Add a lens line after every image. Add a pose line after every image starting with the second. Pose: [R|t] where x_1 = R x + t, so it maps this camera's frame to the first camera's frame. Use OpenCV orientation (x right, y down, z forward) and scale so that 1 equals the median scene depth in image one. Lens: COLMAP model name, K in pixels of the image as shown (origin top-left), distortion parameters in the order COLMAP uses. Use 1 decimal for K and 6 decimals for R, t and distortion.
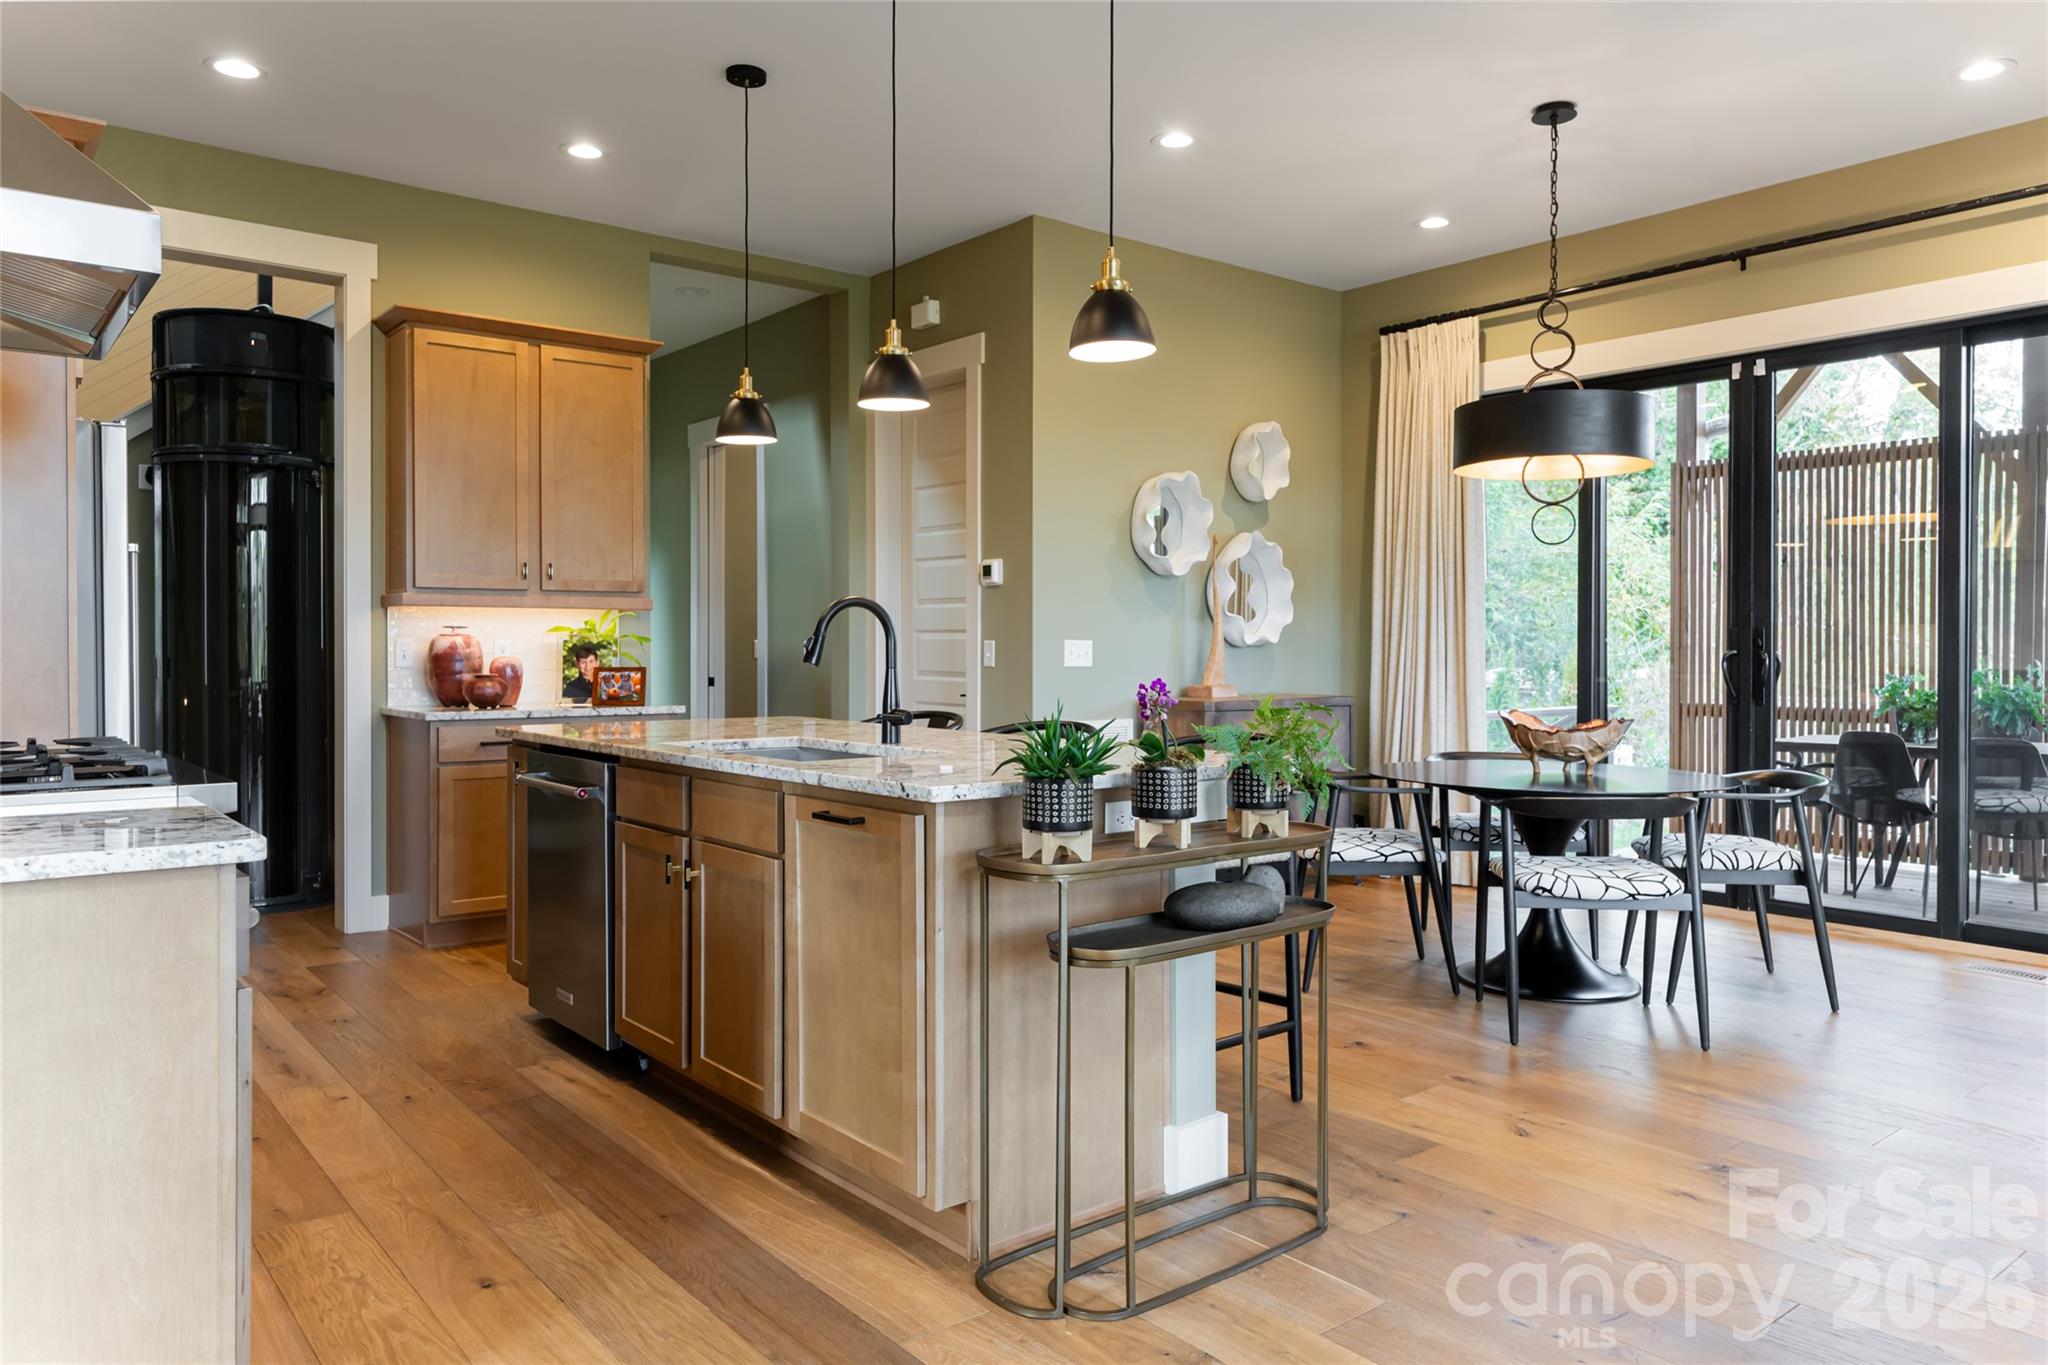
lens RADIAL K [[1383.0, 0, 1021.2], [0, 1383.0, 663.8], [0, 0, 1]] dist [0.008049, 0.002264]
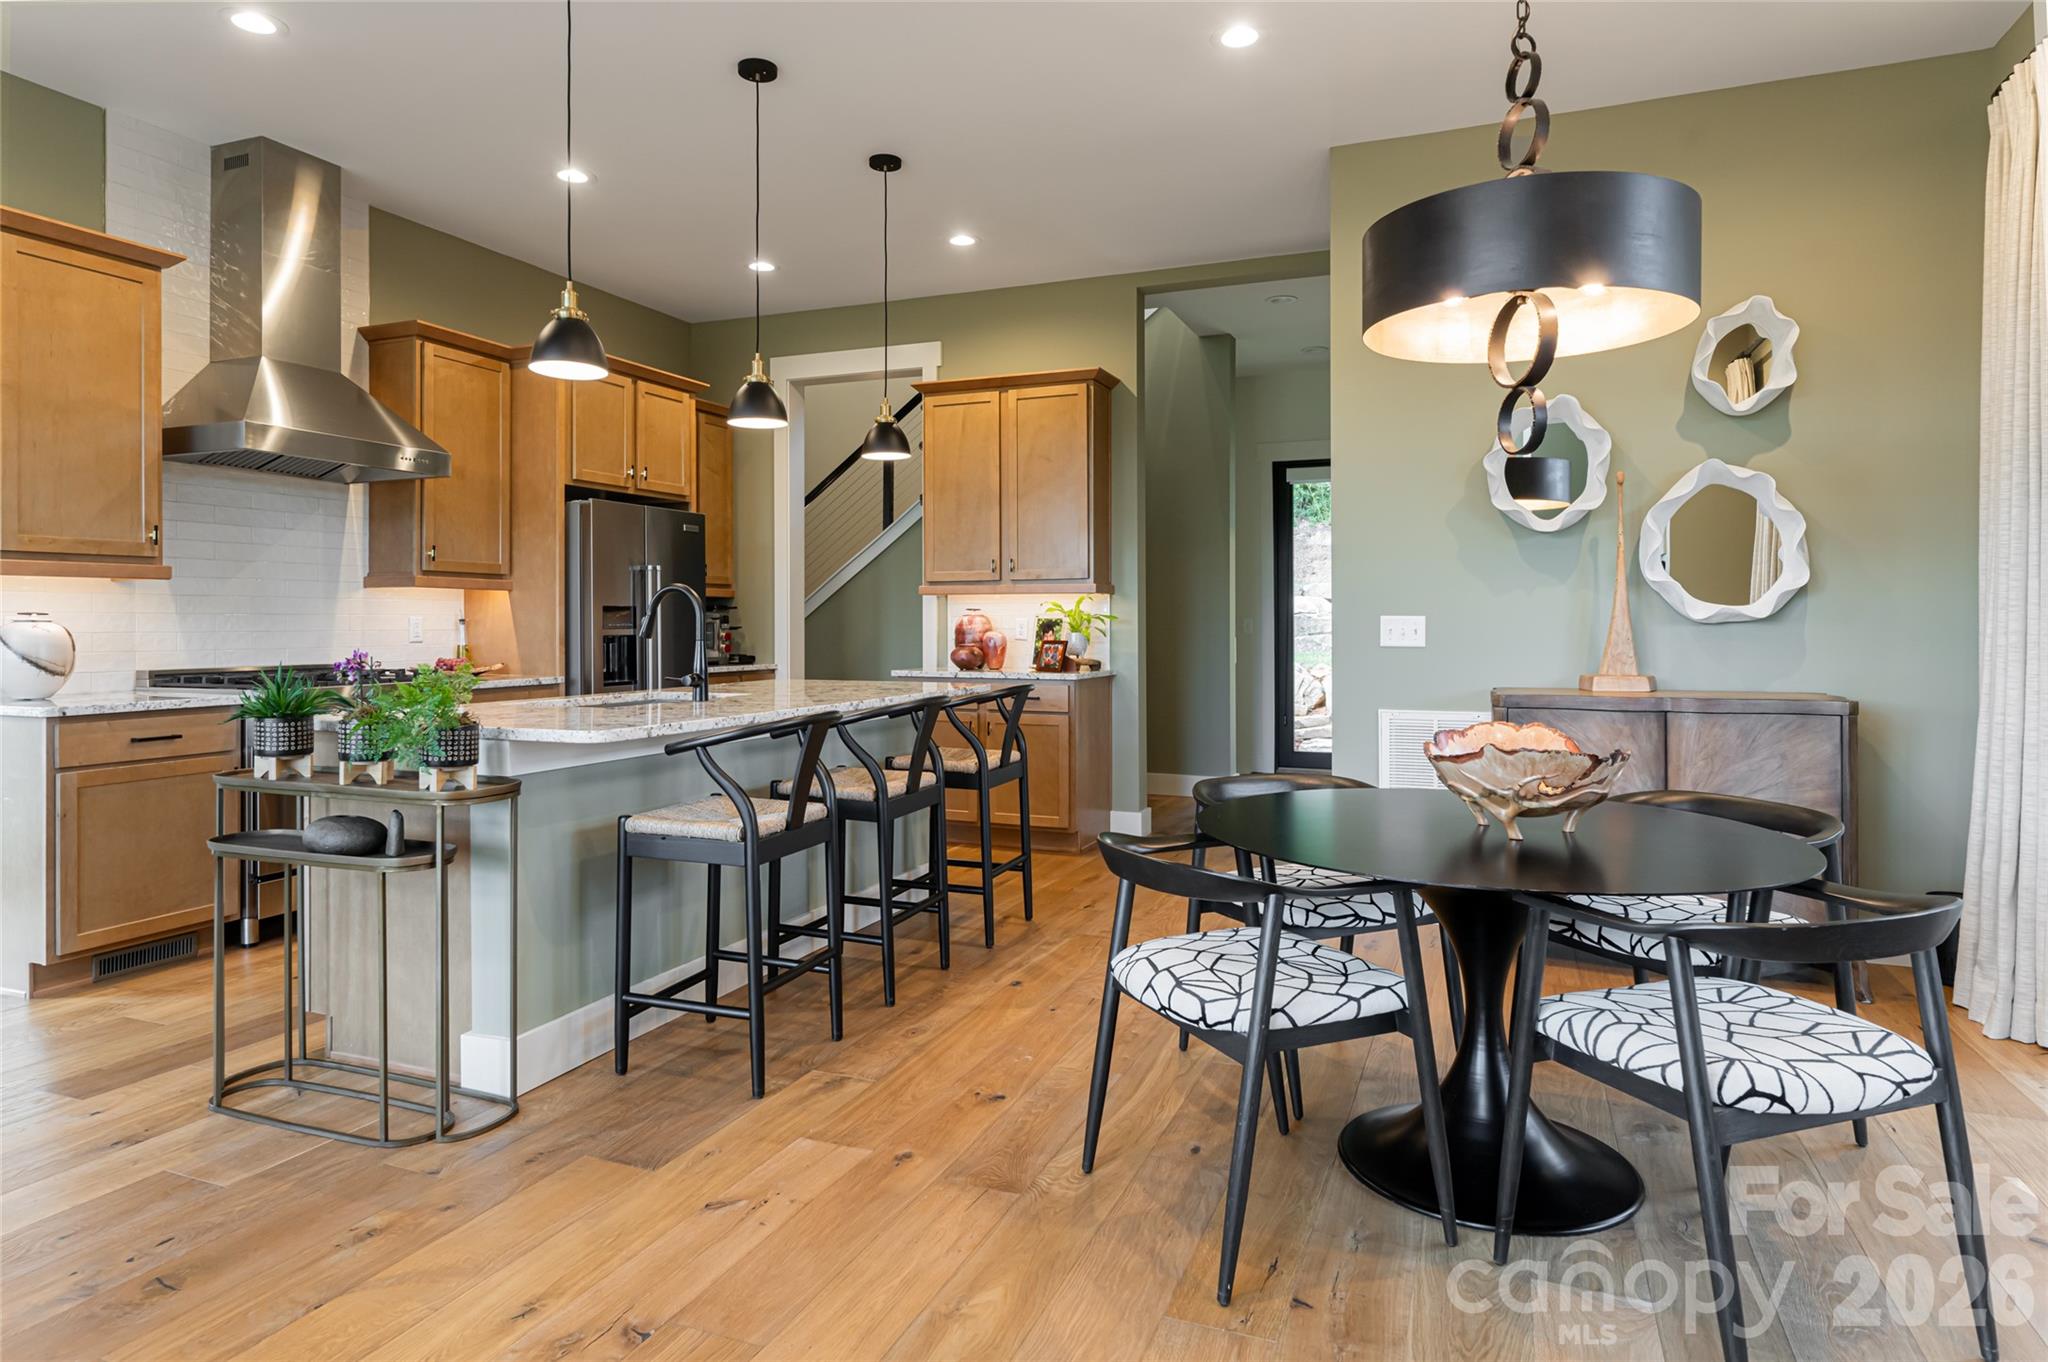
lens RADIAL K [[1185.0, 0, 1031.9], [0, 1185.0, 633.4], [0, 0, 1]] dist [0.000819, 0.001791]
pose [[0.478413, 0.006866, -0.878108, 0.953181], [-0.010847, 0.999939, 0.001909, -0.007566], [0.878068, 0.008612, 0.478459, 0.729980]]
